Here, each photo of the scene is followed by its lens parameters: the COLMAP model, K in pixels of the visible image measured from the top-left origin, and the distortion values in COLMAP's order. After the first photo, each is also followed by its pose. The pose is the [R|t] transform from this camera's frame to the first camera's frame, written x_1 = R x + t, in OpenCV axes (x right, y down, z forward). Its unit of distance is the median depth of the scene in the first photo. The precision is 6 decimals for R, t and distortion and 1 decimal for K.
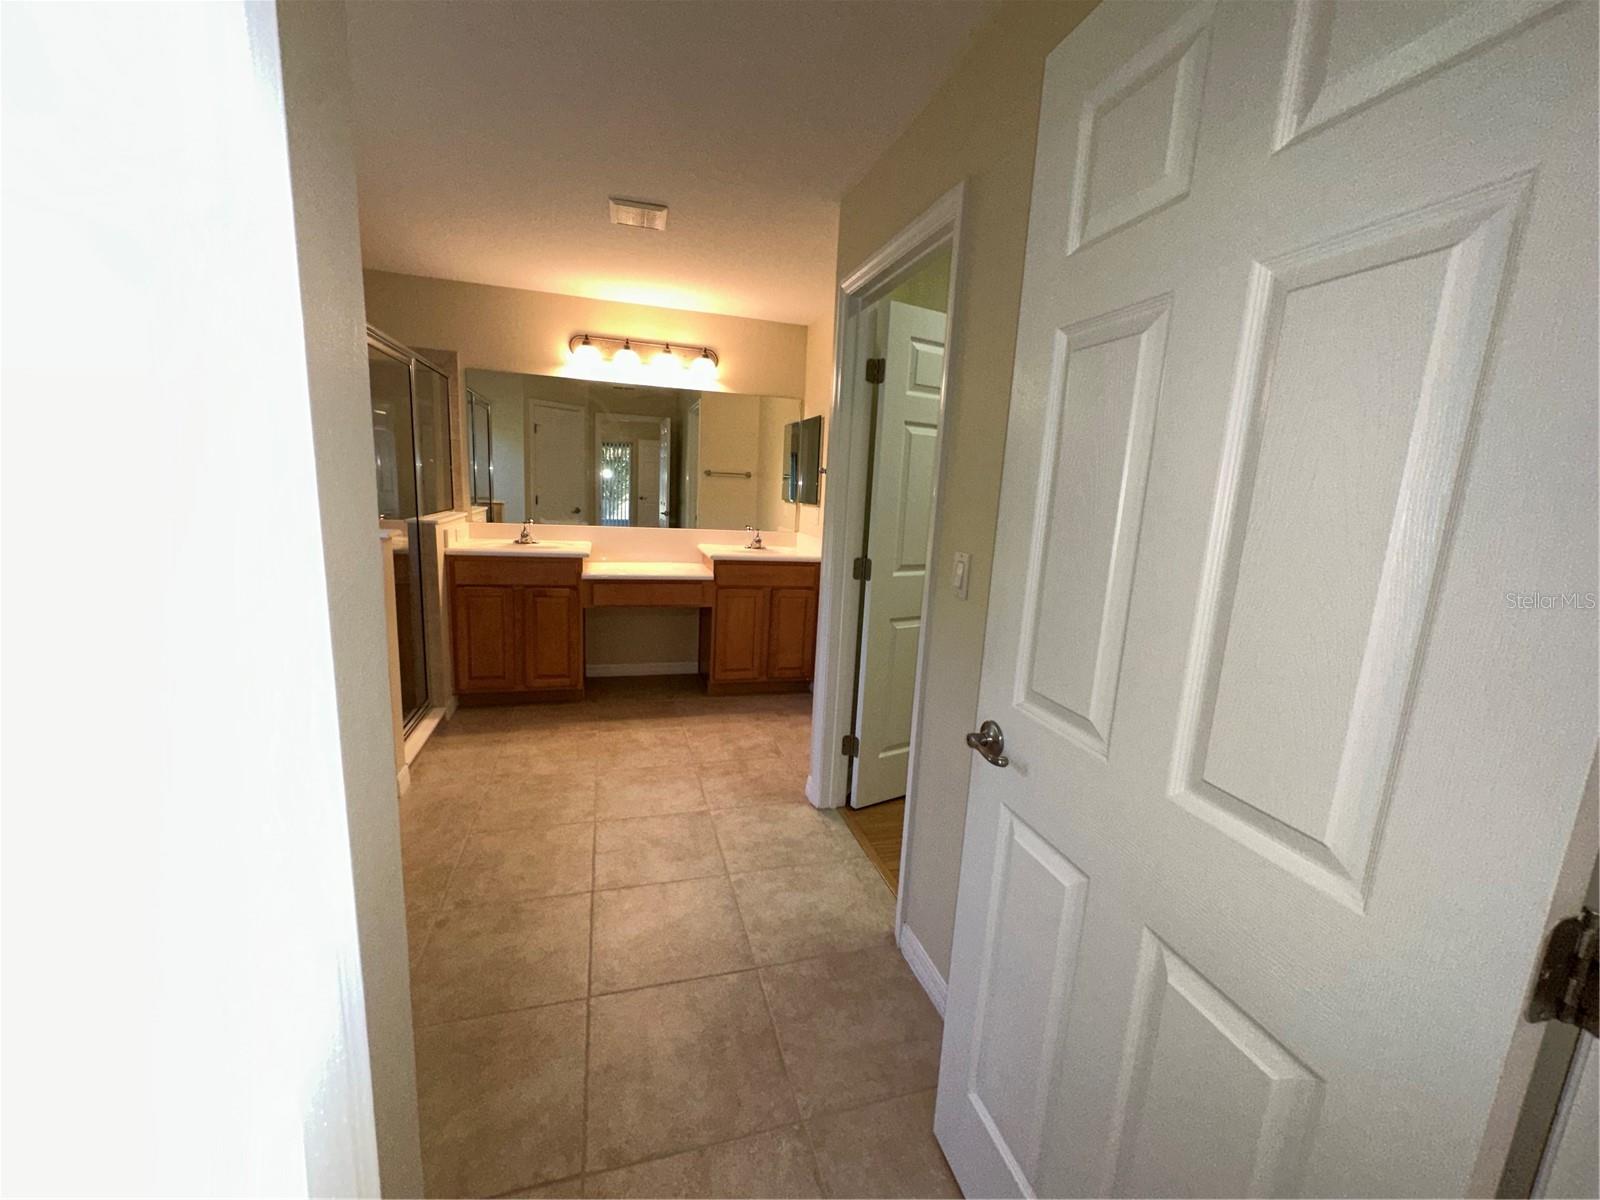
lens RADIAL K [[633.7, 0, 797.3], [0, 633.7, 603.8], [0, 0, 1]] dist [-0.002175, 0.000190]
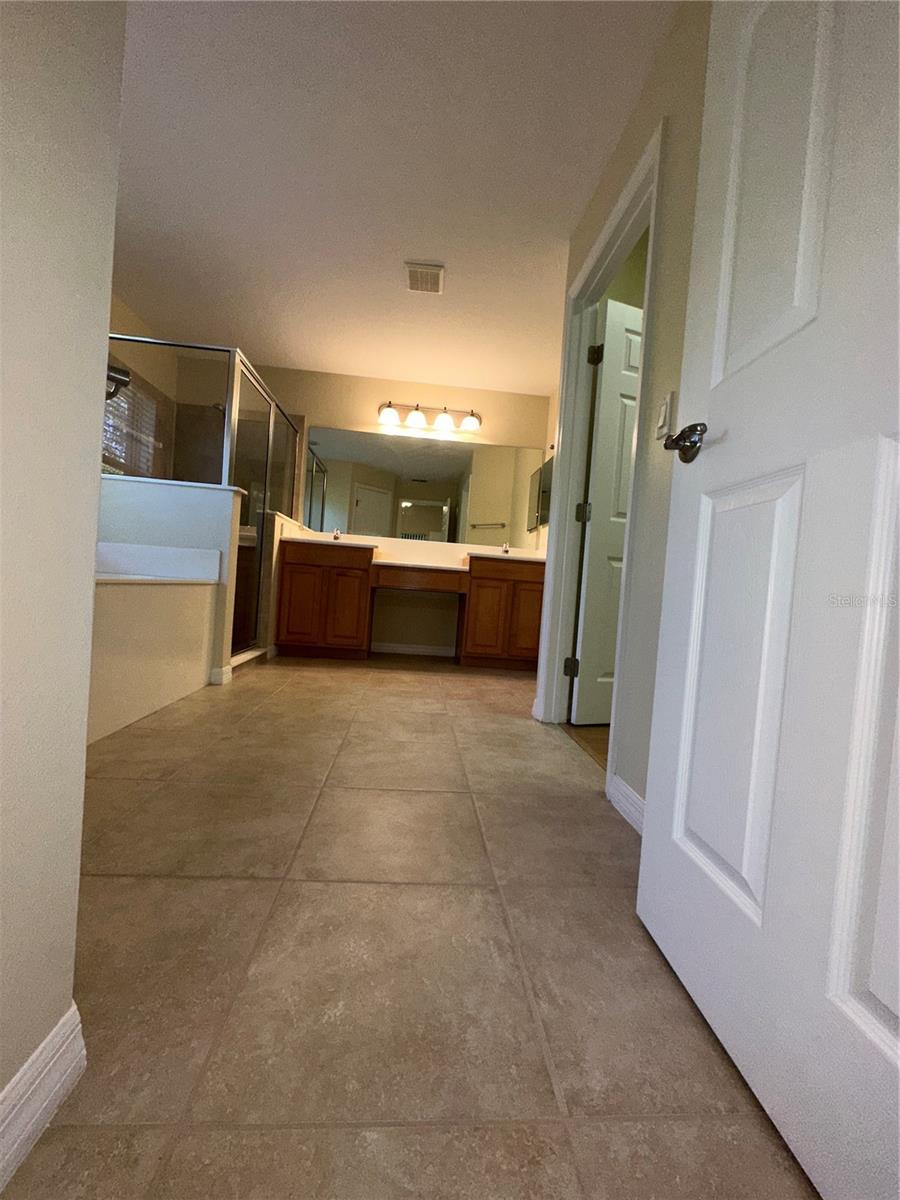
lens RADIAL K [[475.2, 0, 449.2], [0, 475.2, 597.5], [0, 0, 1]] dist [-0.002175, 0.000190]
pose [[0.979142, 0.026578, -0.201429, 0.030523], [-0.059983, 0.985031, -0.161606, 0.210349], [0.194119, 0.170317, 0.966080, 0.078110]]
